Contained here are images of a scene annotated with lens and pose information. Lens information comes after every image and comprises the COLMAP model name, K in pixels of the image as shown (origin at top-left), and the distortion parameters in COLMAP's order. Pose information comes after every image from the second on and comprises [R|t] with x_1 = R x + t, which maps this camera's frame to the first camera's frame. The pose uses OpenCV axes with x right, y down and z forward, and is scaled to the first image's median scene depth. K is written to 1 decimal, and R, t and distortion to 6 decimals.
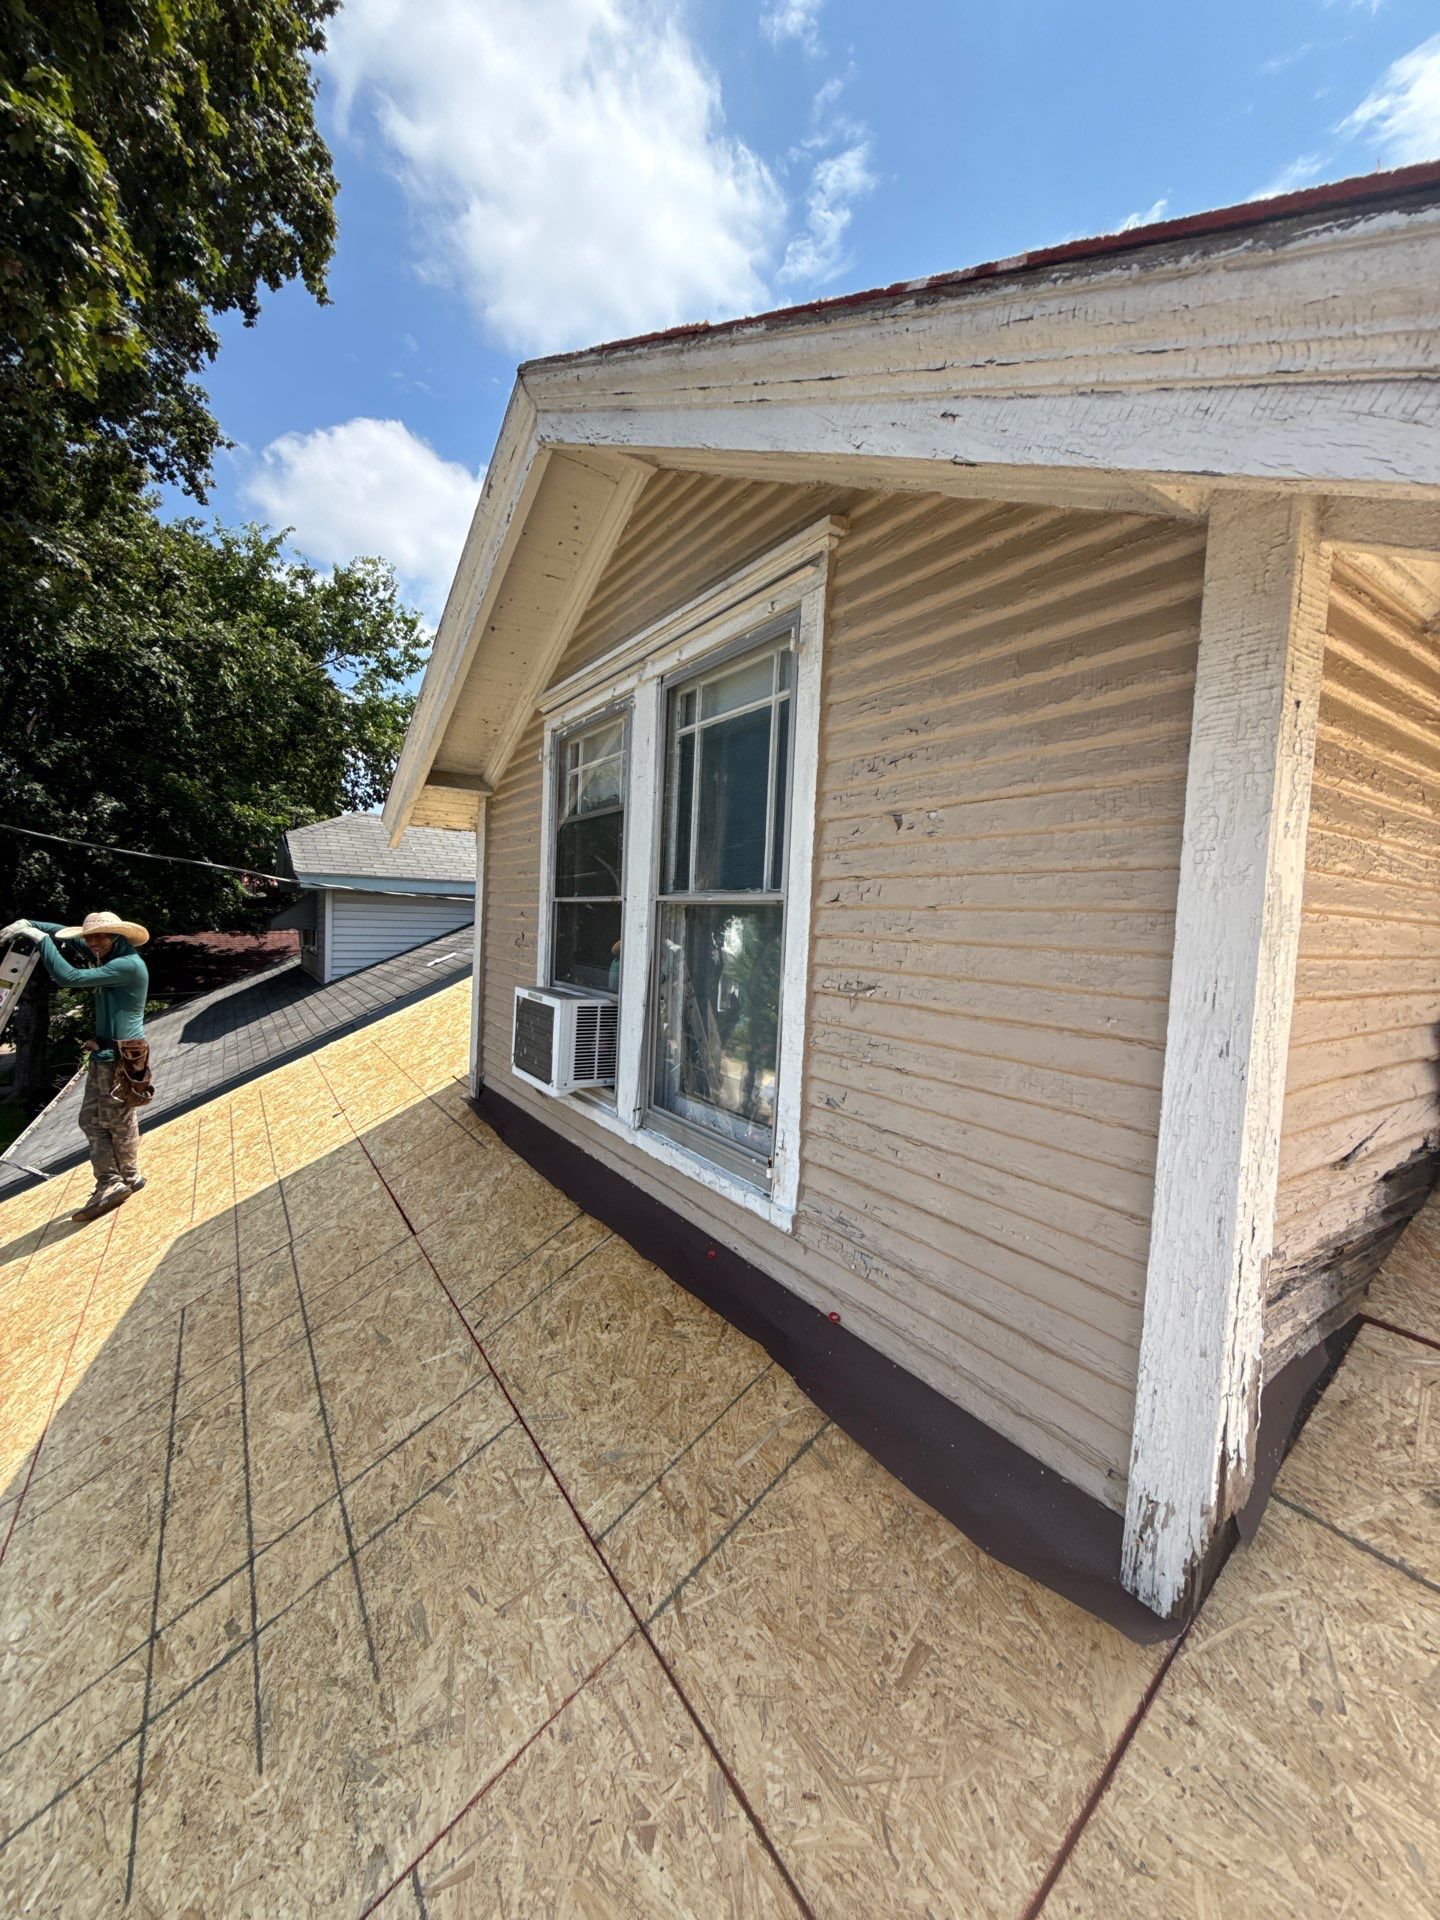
lens RADIAL K [[760.1, 0, 720.0], [0, 760.1, 960.0], [0, 0, 1]] dist [-0.000245, -0.000248]
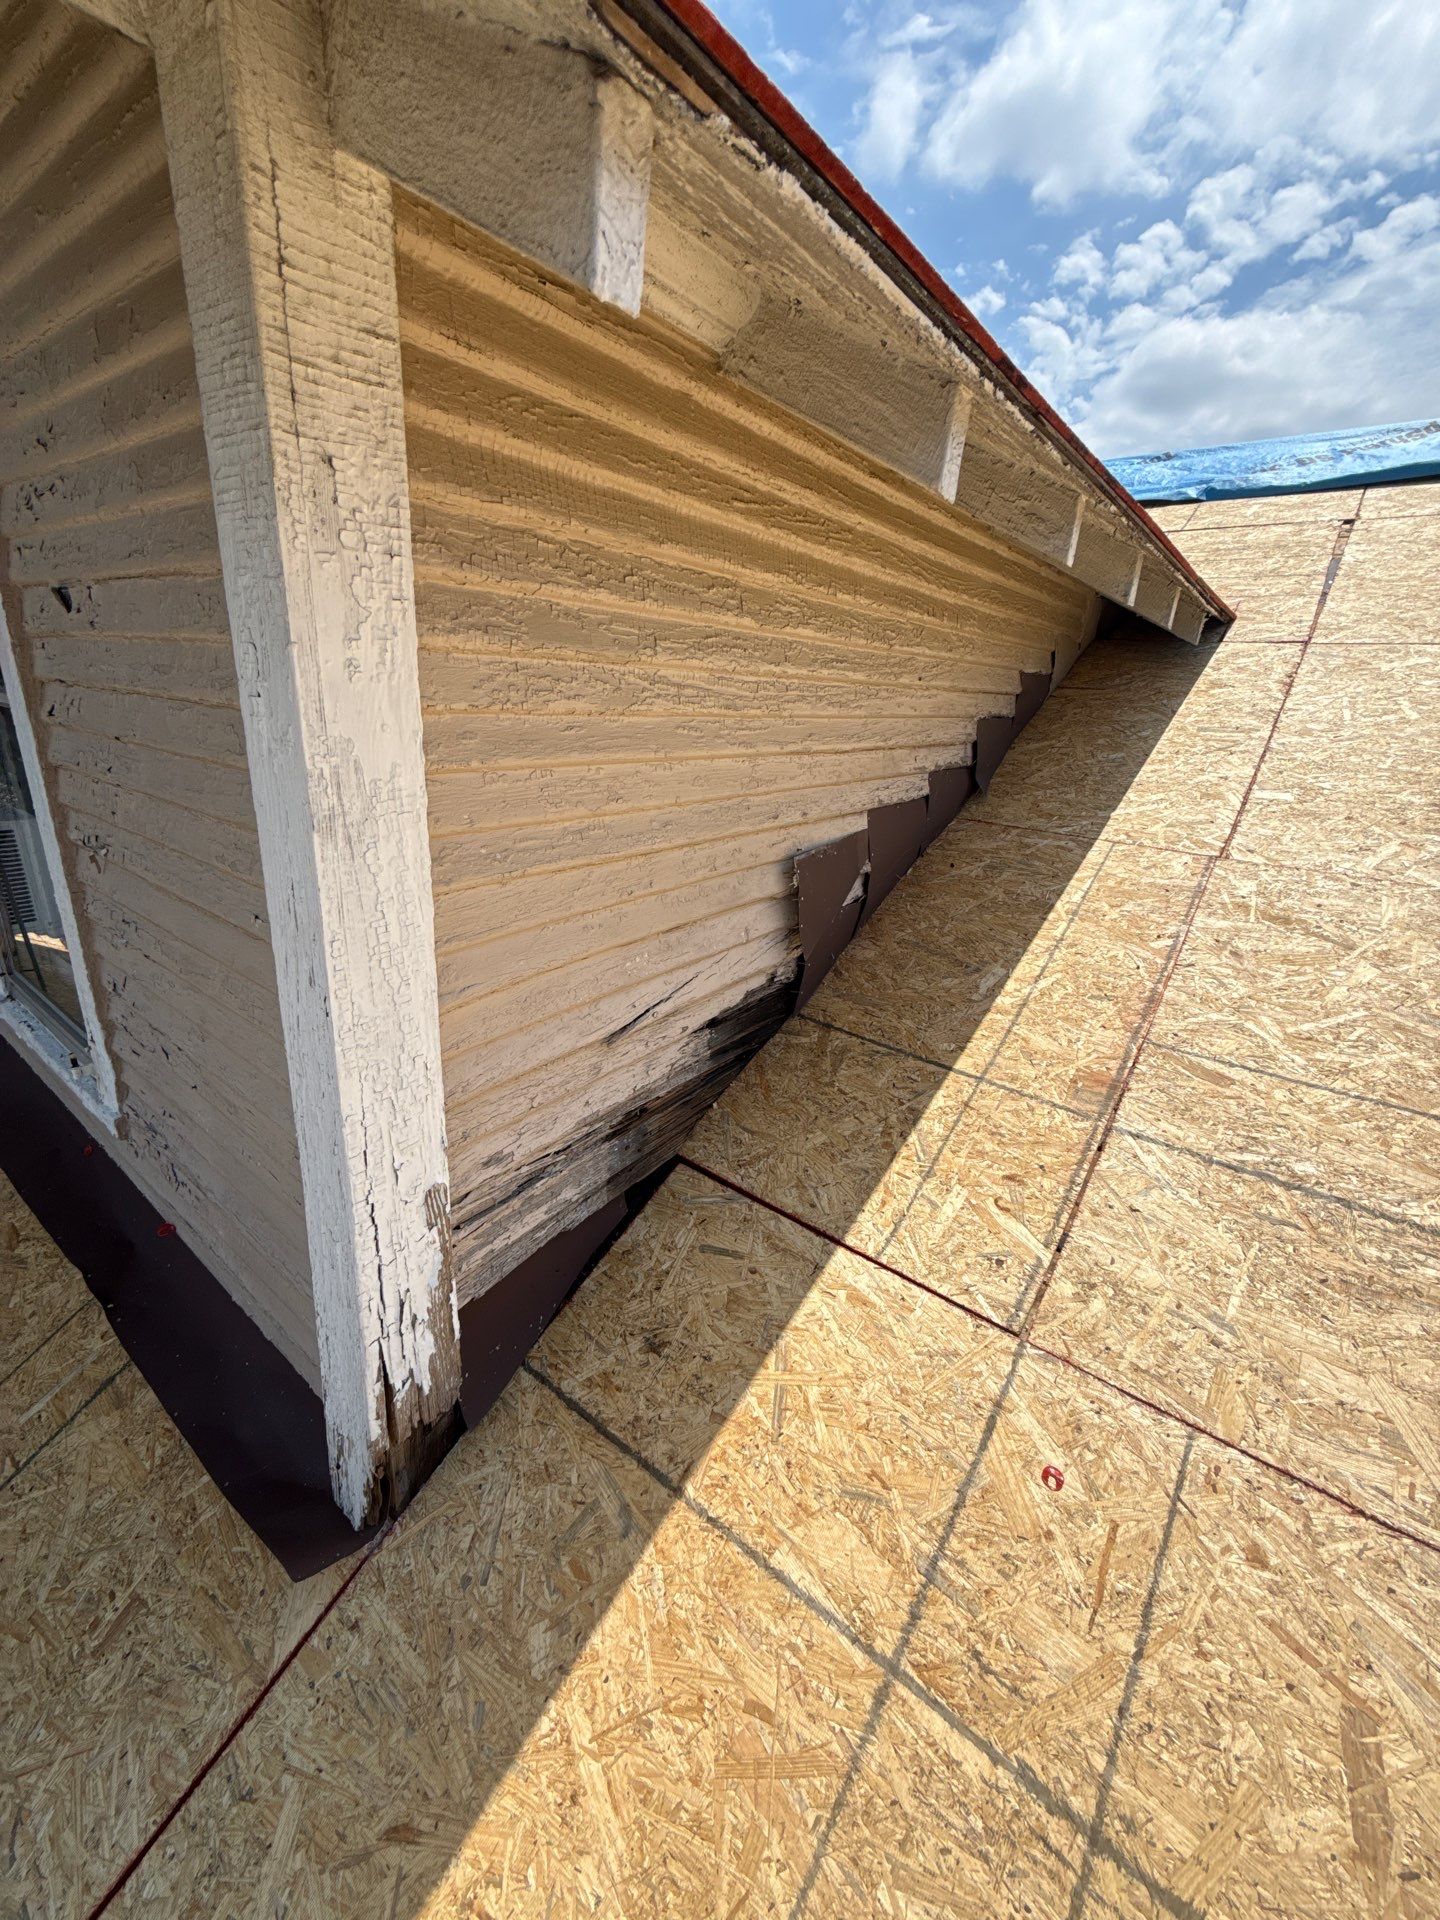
lens RADIAL K [[760.1, 0, 720.0], [0, 760.1, 960.0], [0, 0, 1]] dist [-0.000245, -0.000248]
pose [[0.942789, -0.098835, 0.318404, 0.641928], [-0.003297, 0.952237, 0.305343, -0.103955], [-0.333374, -0.288924, 0.897432, 0.149882]]
